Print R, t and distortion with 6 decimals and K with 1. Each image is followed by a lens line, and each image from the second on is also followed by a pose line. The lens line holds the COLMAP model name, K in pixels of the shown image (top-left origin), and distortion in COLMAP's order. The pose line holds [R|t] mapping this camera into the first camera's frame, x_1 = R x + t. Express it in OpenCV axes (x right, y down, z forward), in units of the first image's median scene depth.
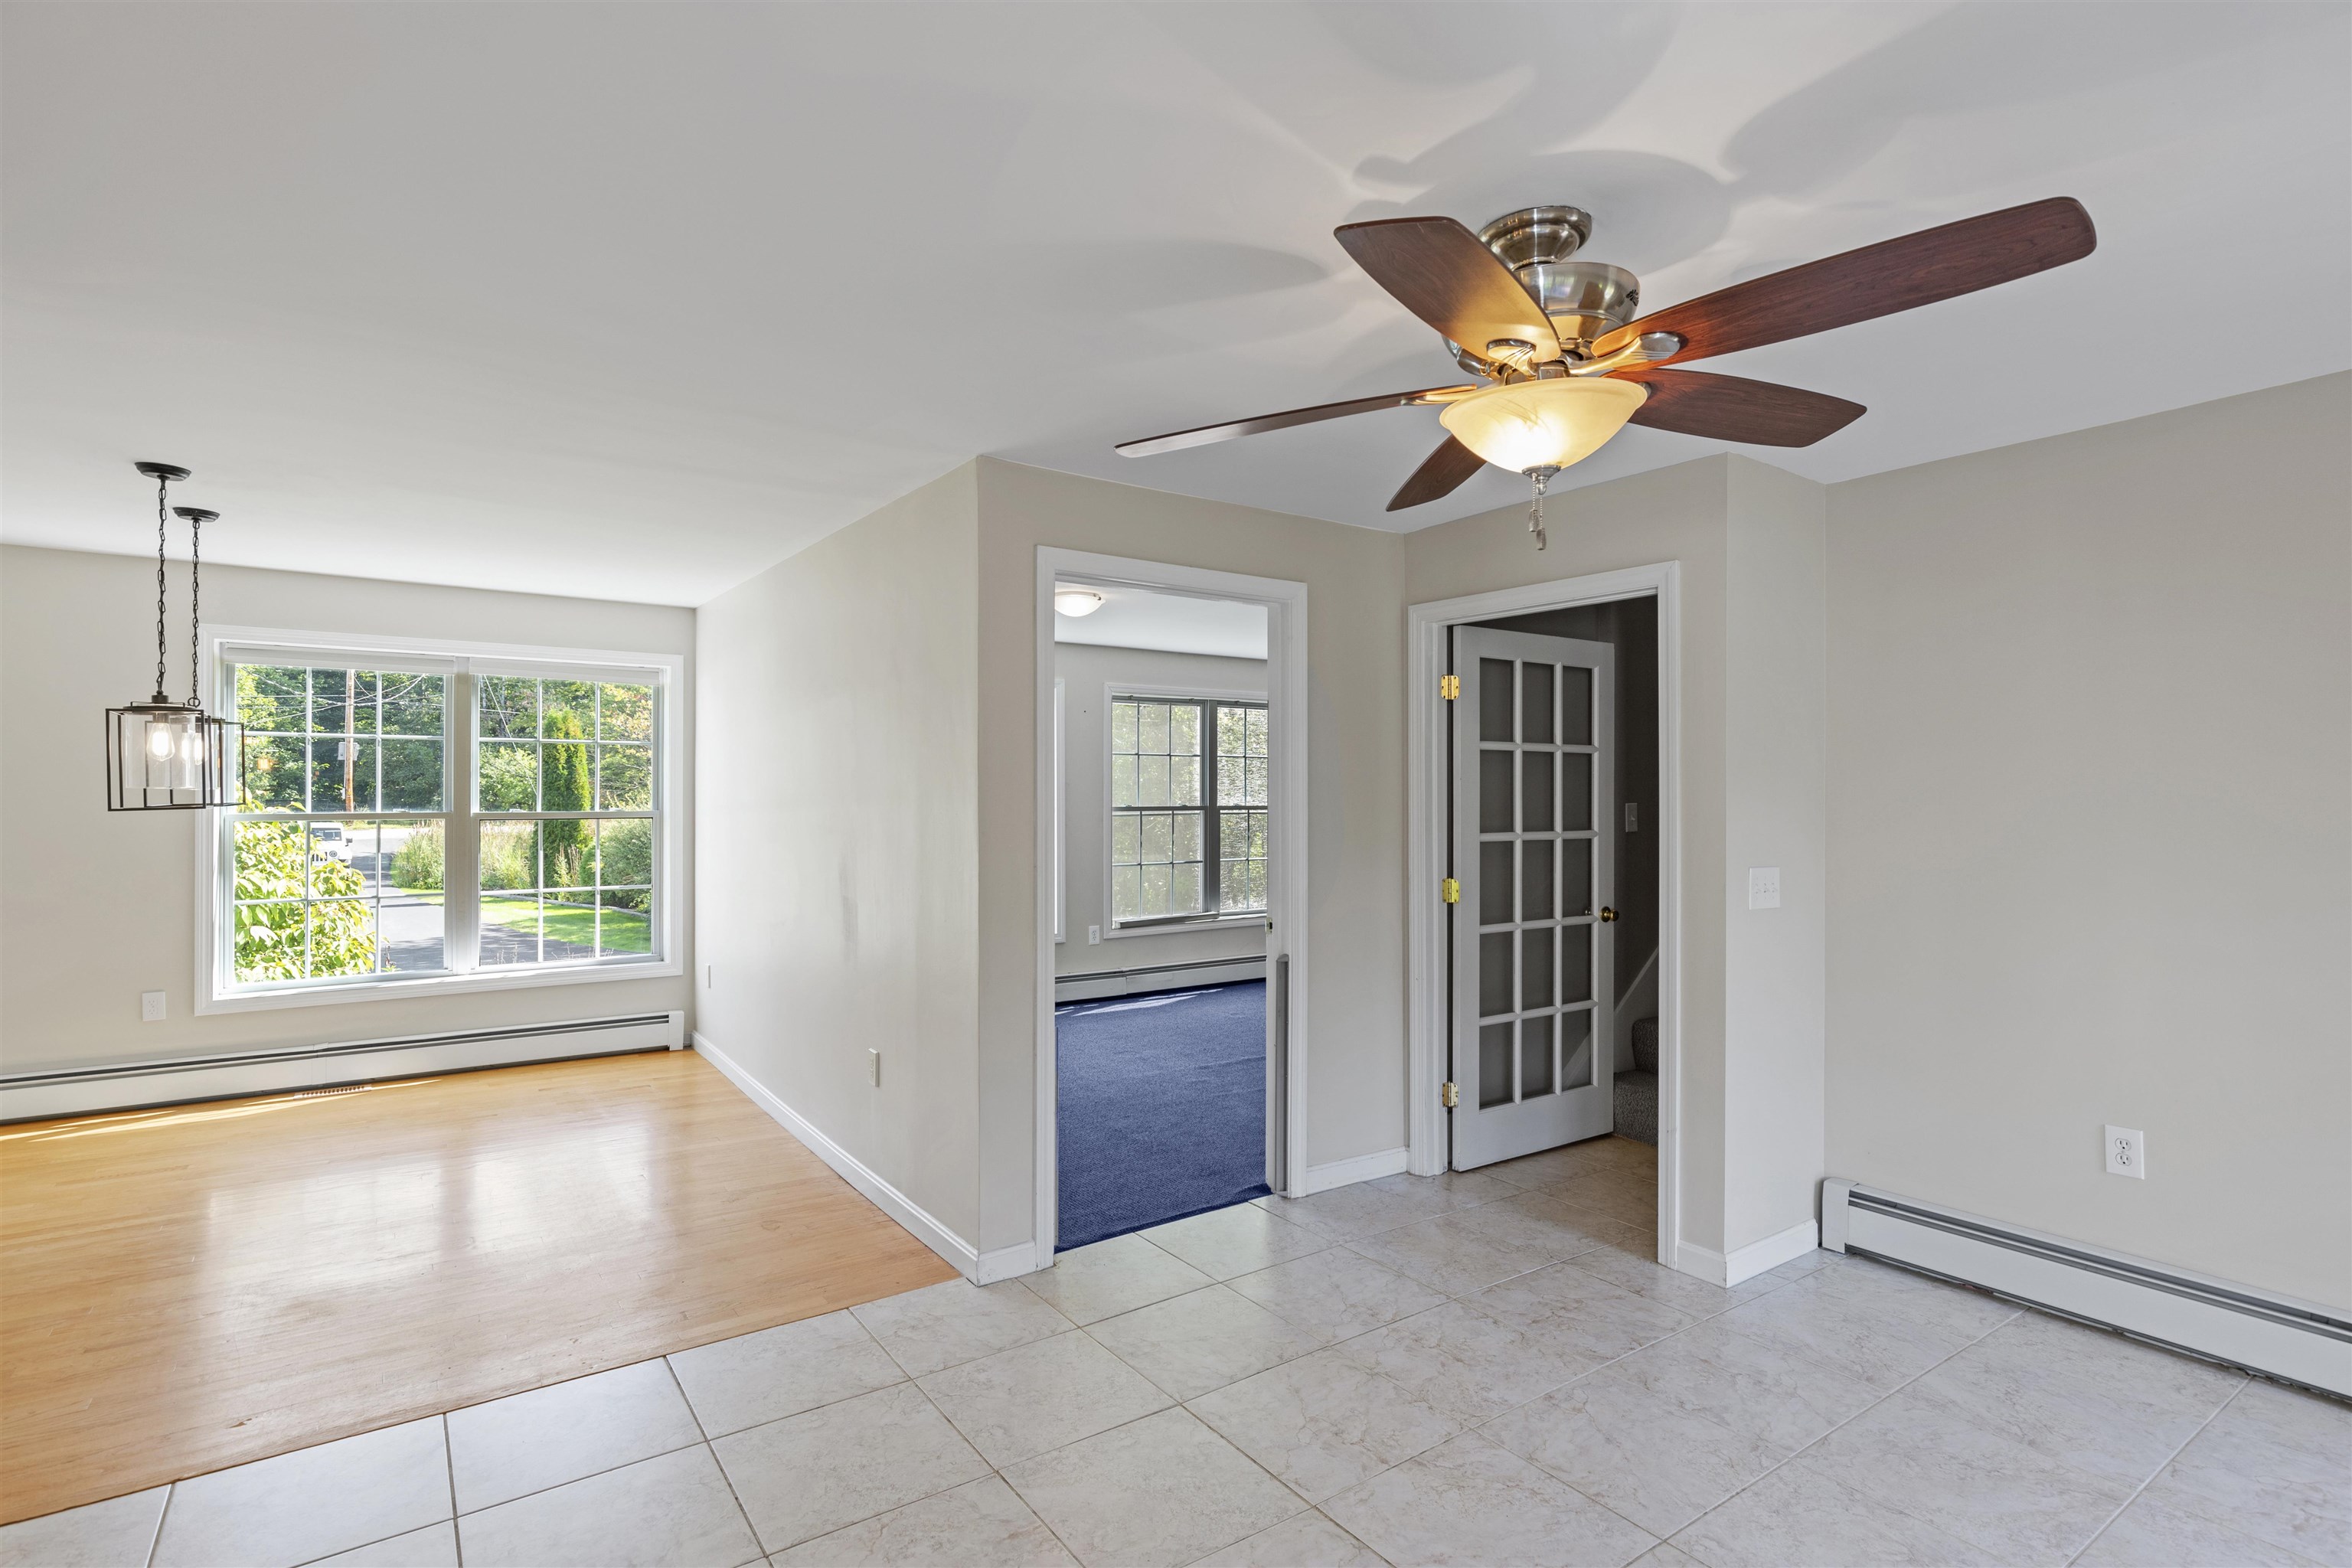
lens RADIAL K [[1112.5, 0, 1176.0], [0, 1112.5, 784.0], [0, 0, 1]] dist [-0.001197, 0.000211]
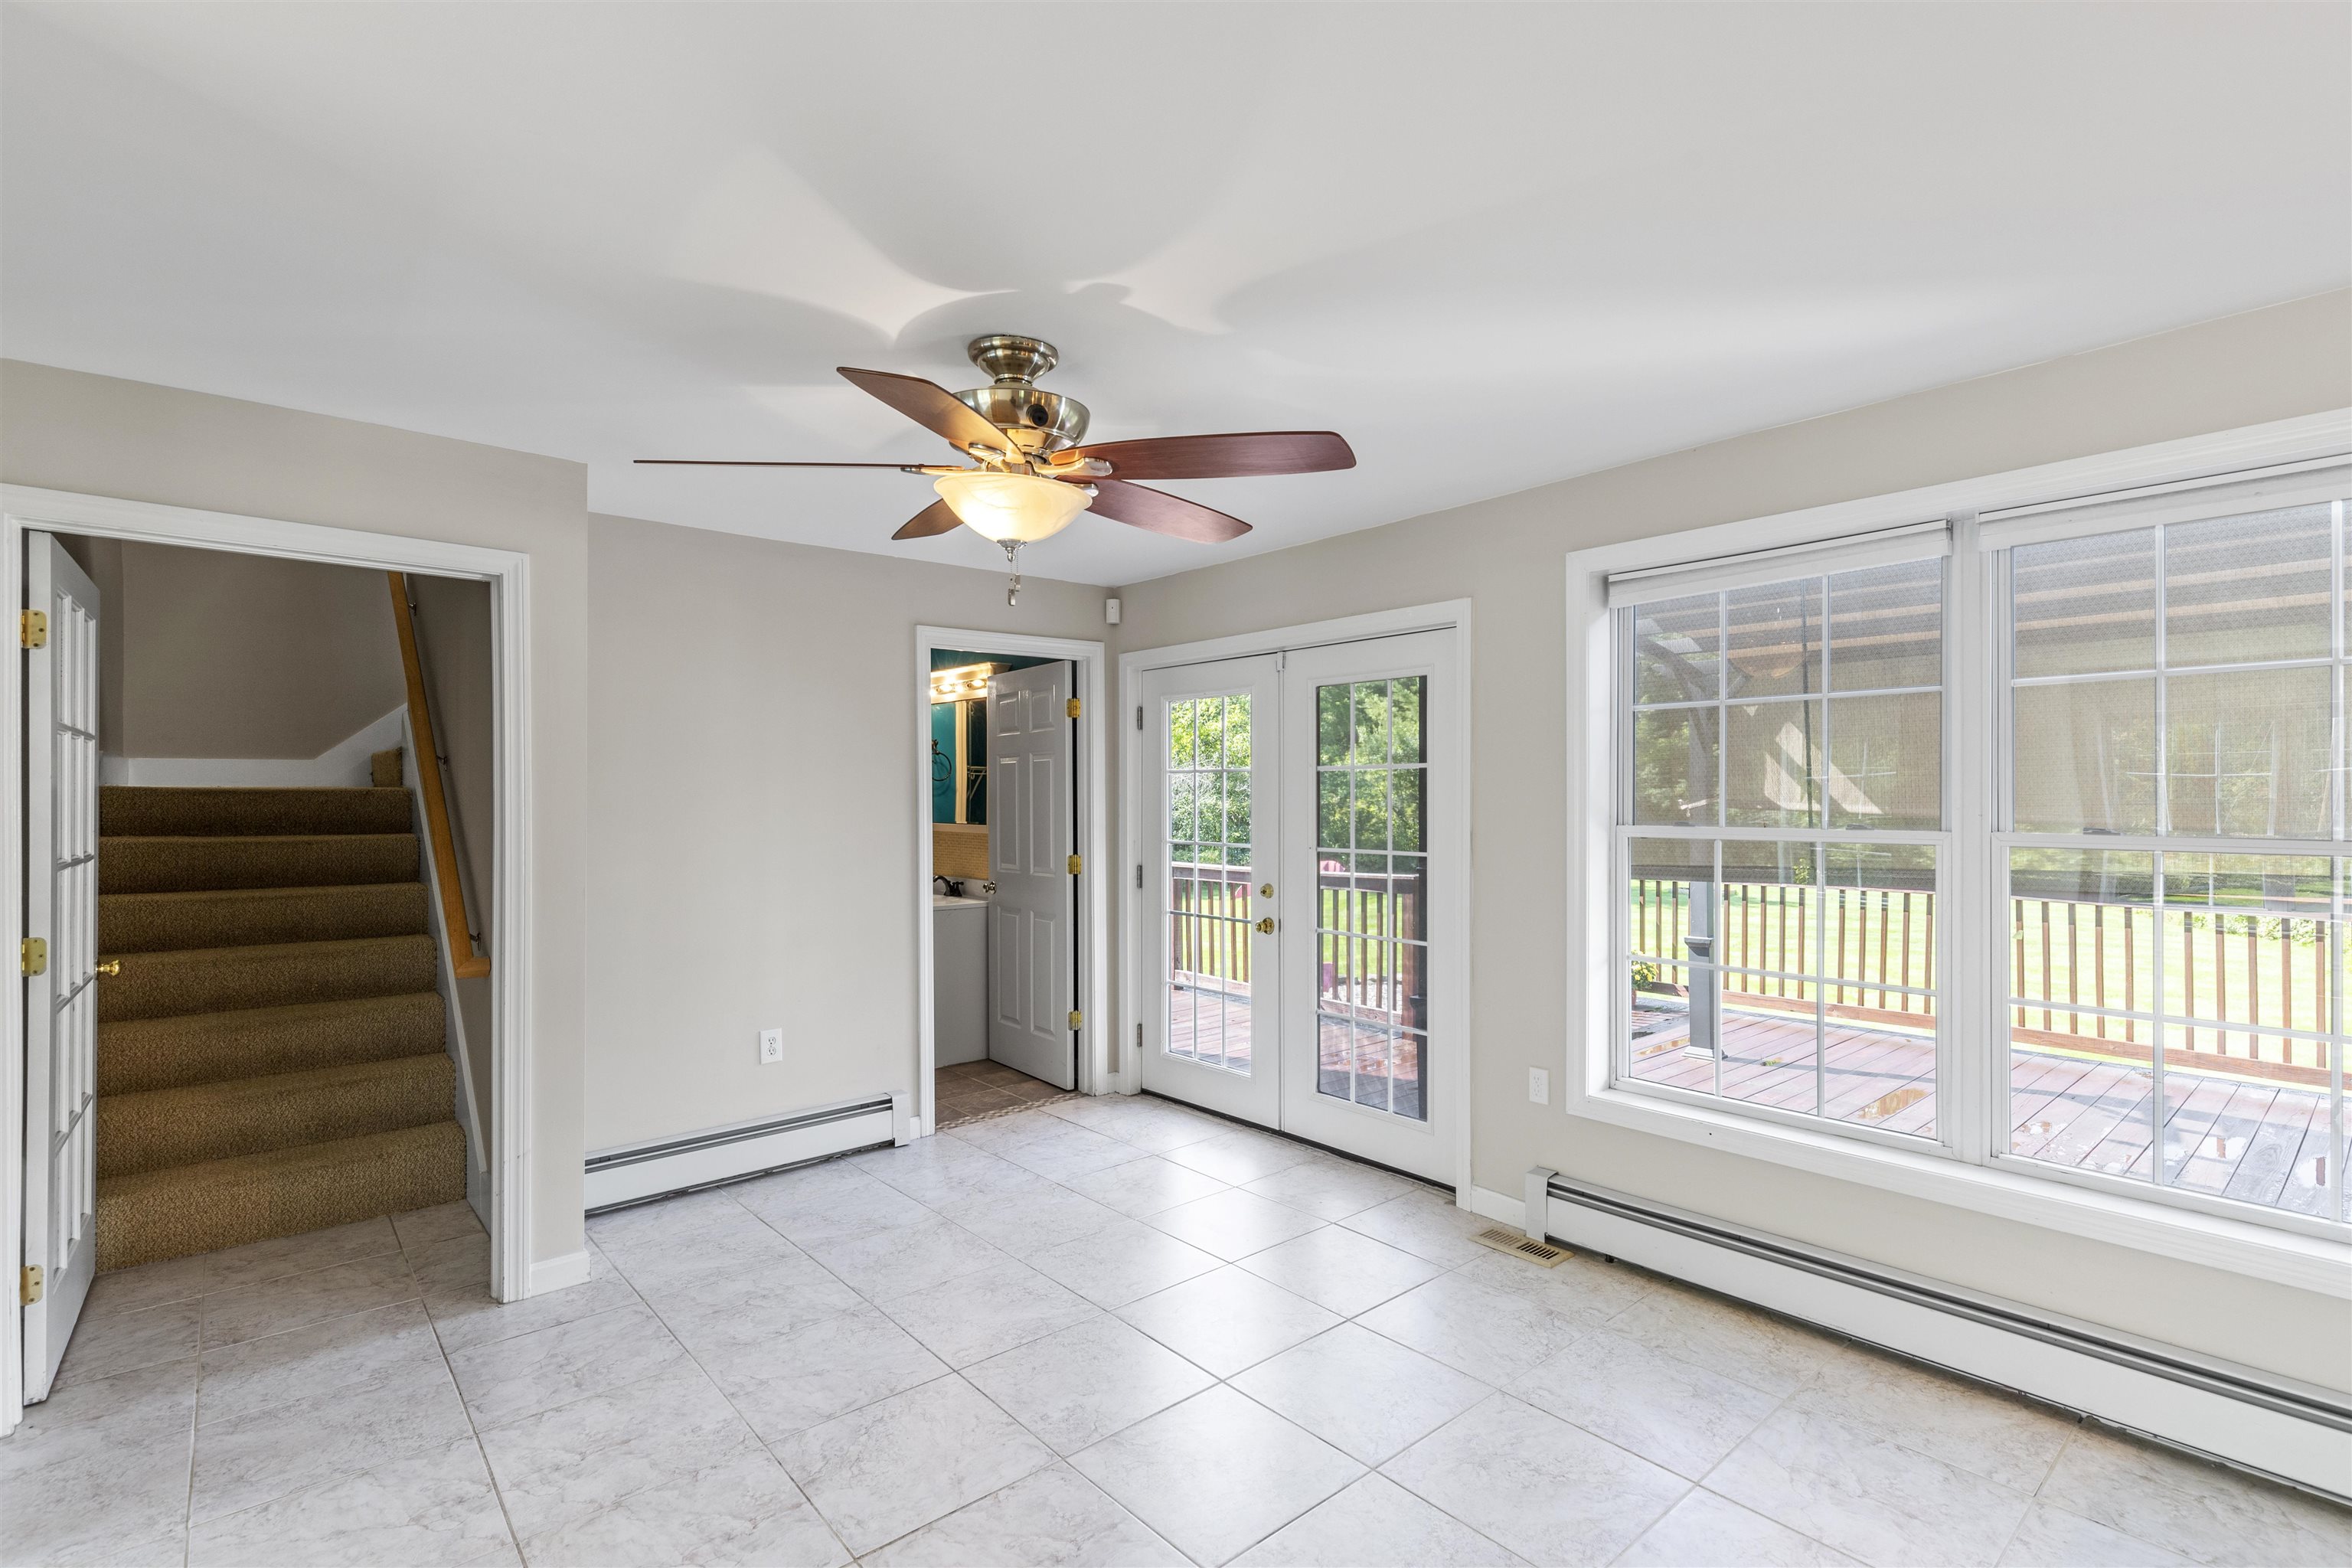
lens RADIAL K [[1072.0, 0, 1178.5], [0, 1072.0, 786.6], [0, 0, 1]] dist [0.010559, -0.000145]
pose [[-0.080908, 0.010653, 0.996665, -0.586196], [-0.007356, 0.999909, -0.011284, 0.004524], [-0.996694, -0.008244, -0.080822, 0.583382]]
